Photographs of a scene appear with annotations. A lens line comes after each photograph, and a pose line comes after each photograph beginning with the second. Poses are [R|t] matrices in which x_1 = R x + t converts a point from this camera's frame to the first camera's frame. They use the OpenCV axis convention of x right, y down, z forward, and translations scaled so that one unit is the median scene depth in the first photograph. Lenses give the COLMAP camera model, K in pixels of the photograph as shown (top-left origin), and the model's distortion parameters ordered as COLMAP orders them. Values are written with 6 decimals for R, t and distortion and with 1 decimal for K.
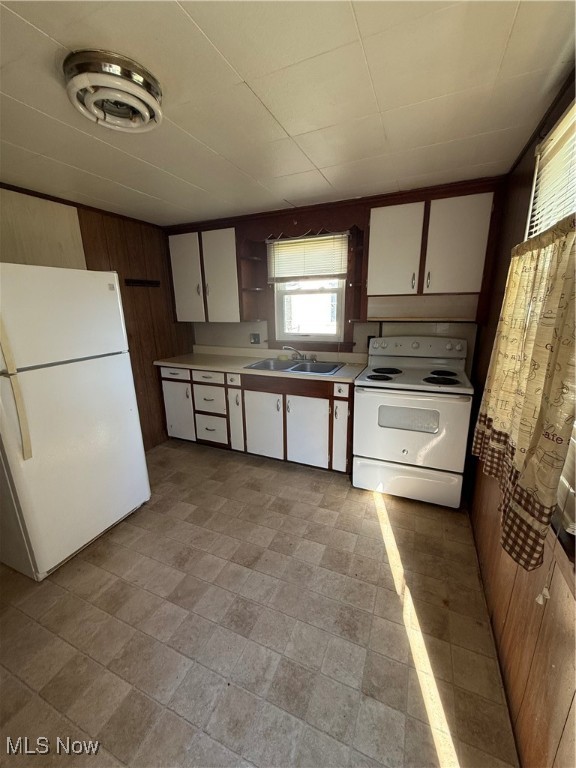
lens RADIAL K [[306.7, 0, 288.5], [0, 306.7, 380.2], [0, 0, 1]] dist [0.000820, -0.000038]
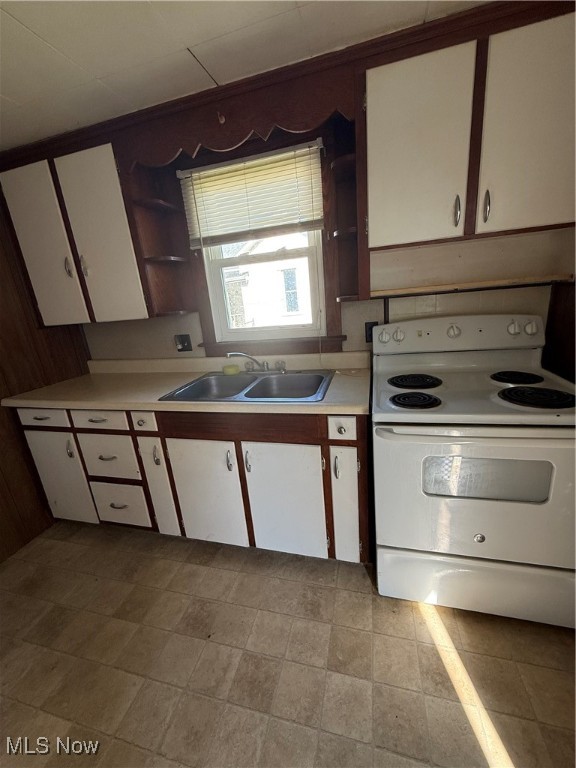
lens RADIAL K [[306.7, 0, 288.5], [0, 306.7, 380.2], [0, 0, 1]] dist [0.000820, -0.000038]
pose [[0.986024, -0.109049, 0.125953, 0.018166], [0.106054, 0.993900, 0.030258, -0.066032], [-0.128484, -0.016478, 0.991575, 0.416248]]
